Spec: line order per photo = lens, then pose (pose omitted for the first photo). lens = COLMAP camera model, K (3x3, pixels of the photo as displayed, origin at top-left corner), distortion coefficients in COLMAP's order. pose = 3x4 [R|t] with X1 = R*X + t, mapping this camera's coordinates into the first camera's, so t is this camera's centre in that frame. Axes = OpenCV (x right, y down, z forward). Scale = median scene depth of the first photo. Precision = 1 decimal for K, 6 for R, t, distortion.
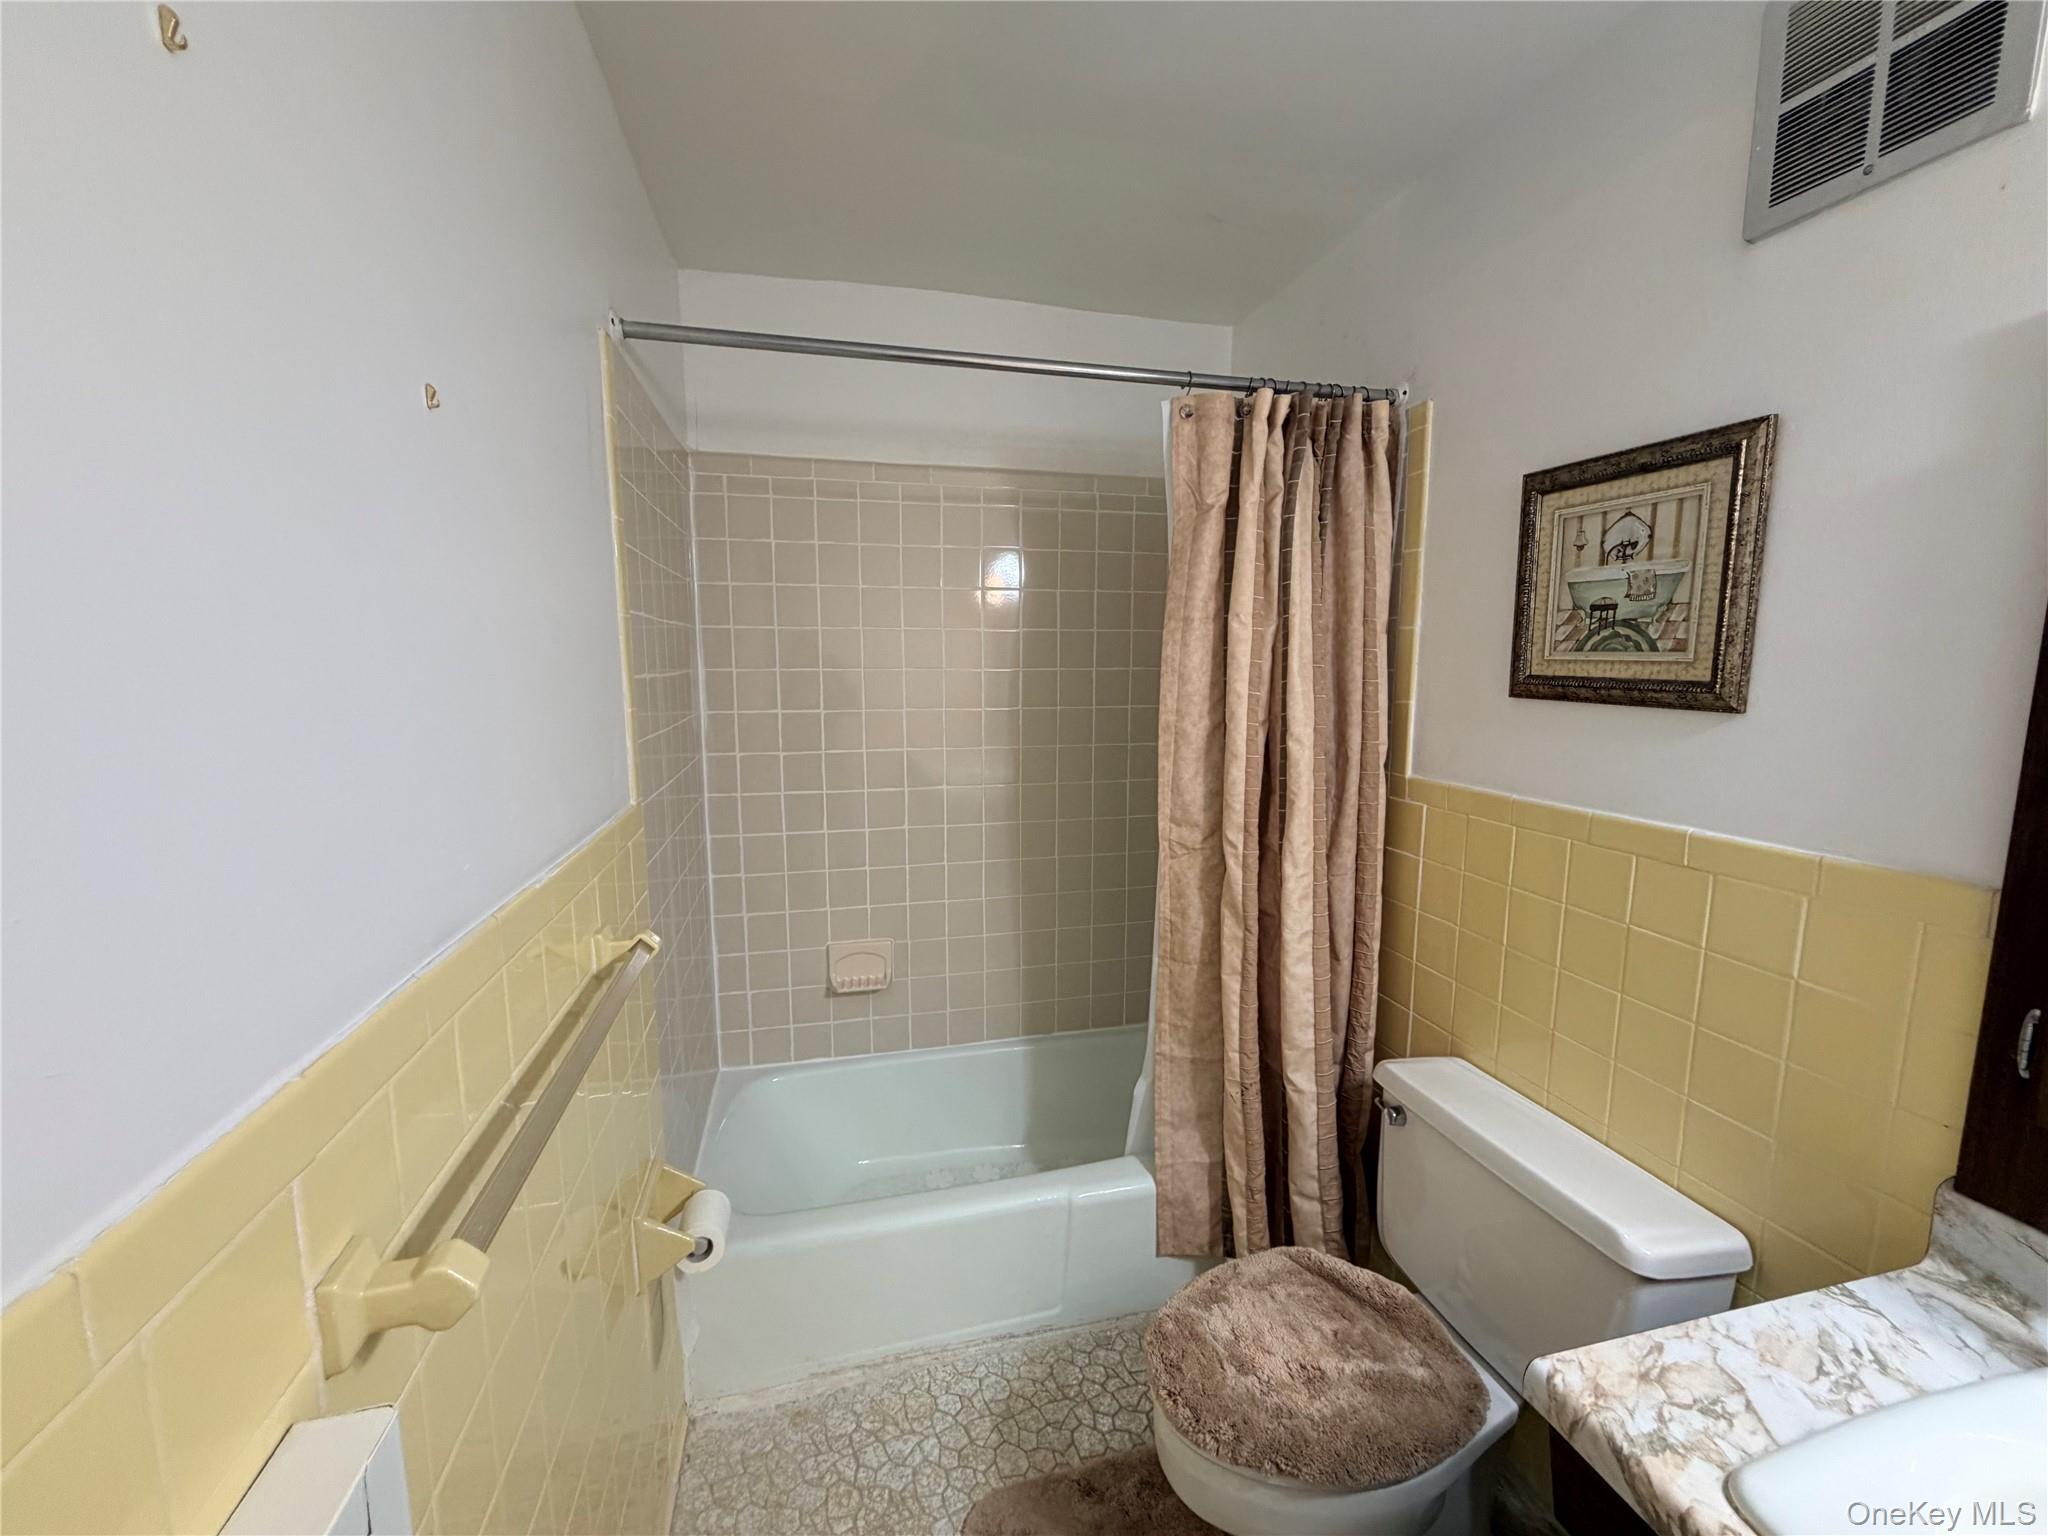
lens RADIAL K [[823.5, 0, 1024.7], [0, 823.5, 767.7], [0, 0, 1]] dist [-0.002774, -0.000360]
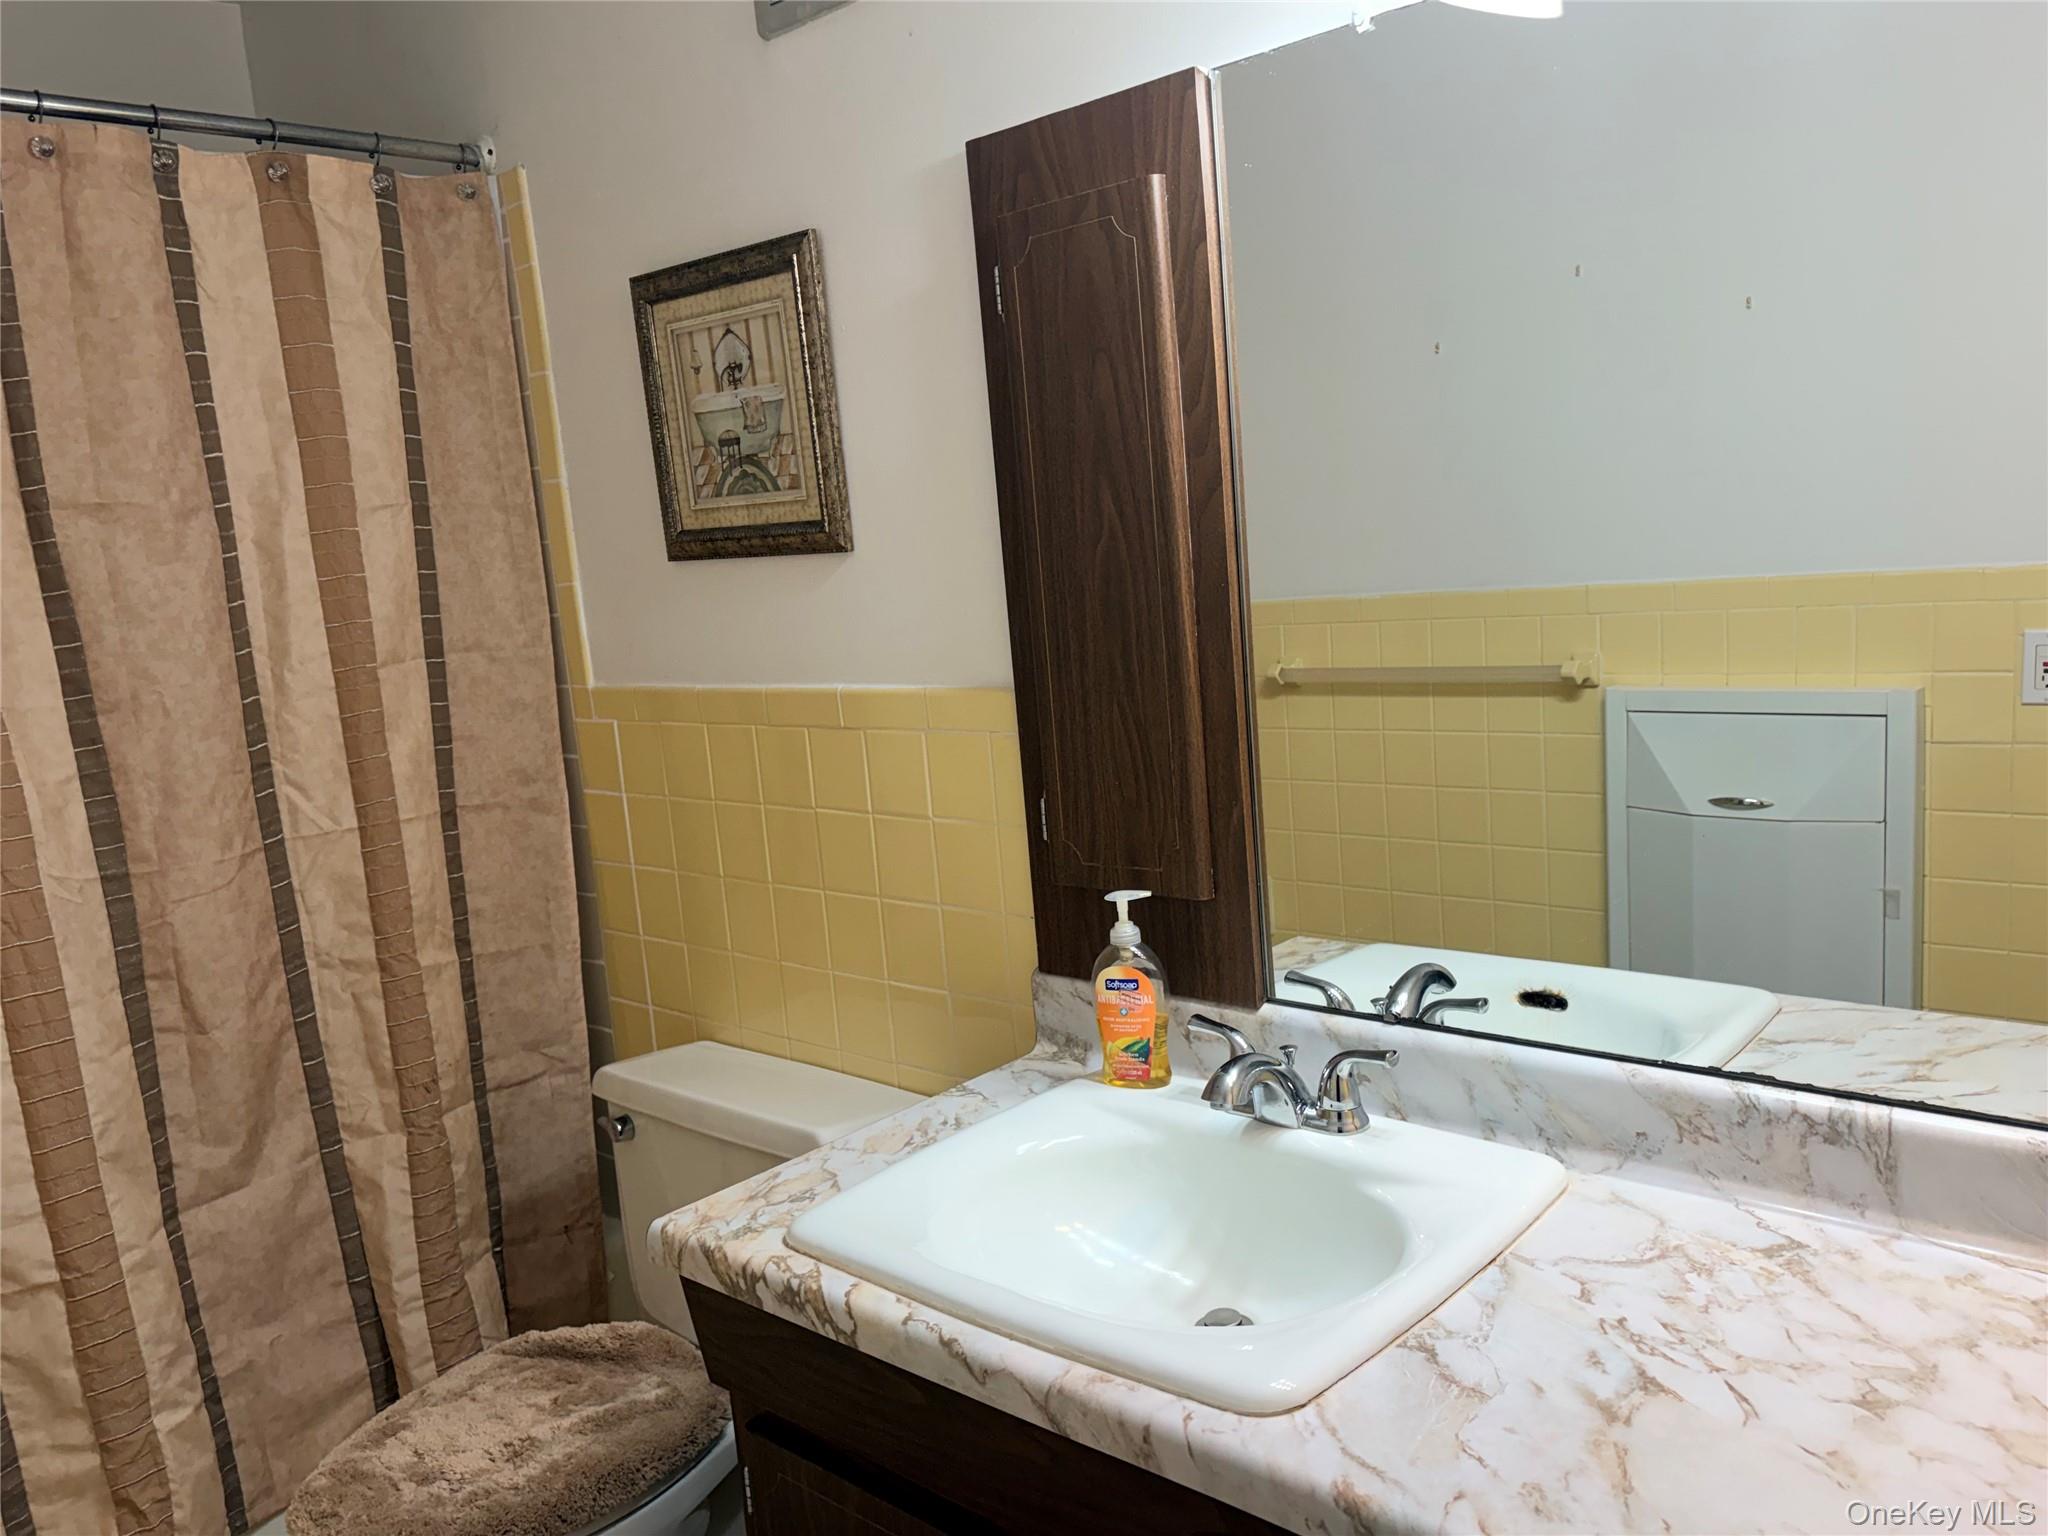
lens RADIAL K [[1535.5, 0, 1026.4], [0, 1535.5, 766.8], [0, 0, 1]] dist [0.019743, -0.011307]
pose [[0.822909, -0.155859, 0.546378, 0.047540], [0.155556, 0.986700, 0.047180, 0.108658], [-0.546465, 0.046168, 0.836209, -0.478223]]
